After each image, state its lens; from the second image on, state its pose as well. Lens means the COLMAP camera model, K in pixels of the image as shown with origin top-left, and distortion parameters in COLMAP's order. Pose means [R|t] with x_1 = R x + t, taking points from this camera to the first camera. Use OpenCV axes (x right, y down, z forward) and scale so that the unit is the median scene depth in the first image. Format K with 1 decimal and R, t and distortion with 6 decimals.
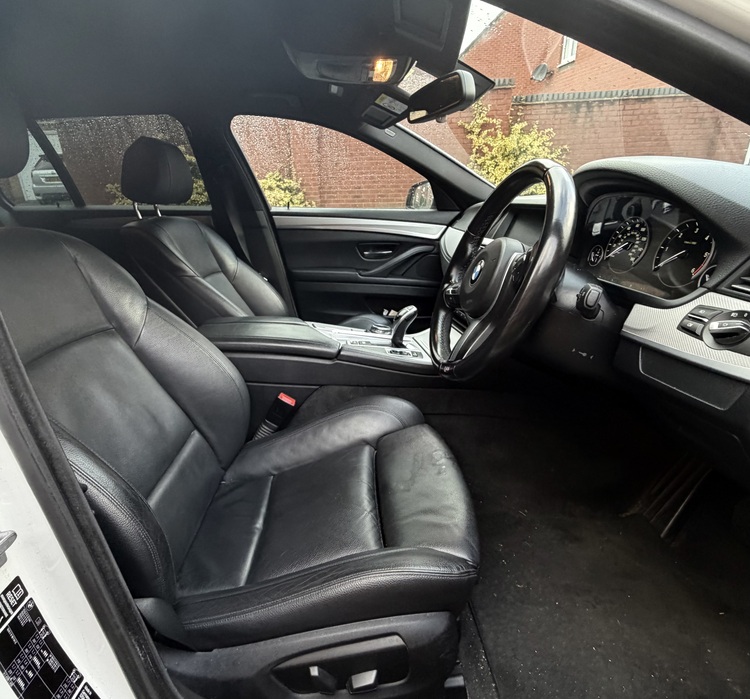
lens RADIAL K [[424.8, 0, 375.9], [0, 424.8, 347.9], [0, 0, 1]] dist [-0.022490, 0.000842]
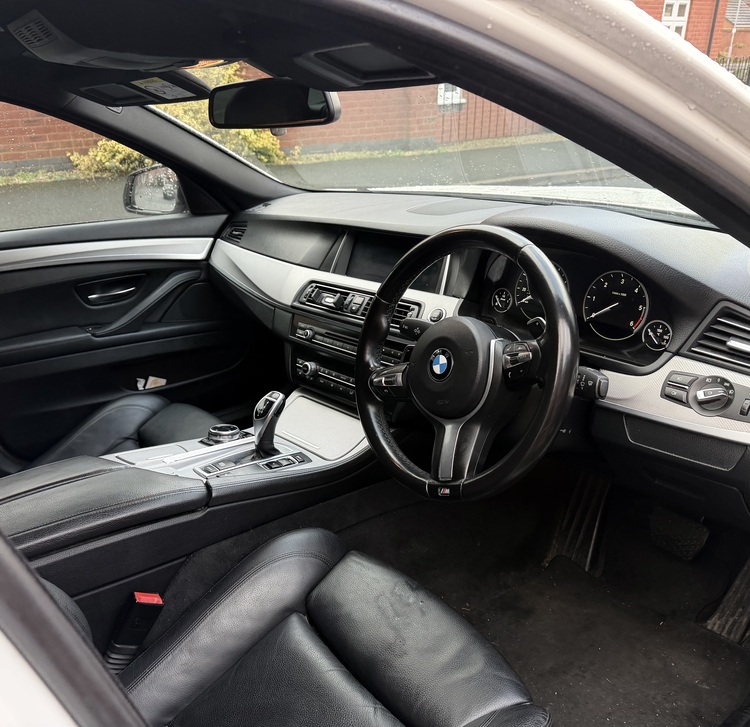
lens RADIAL K [[653.8, 0, 374.1], [0, 653.8, 364.5], [0, 0, 1]] dist [0.001966, -0.037133]
pose [[0.807429, -0.225520, 0.545160, -0.476318], [0.208953, 0.973472, 0.093225, -0.281661], [-0.551722, 0.038640, 0.833133, 0.030382]]
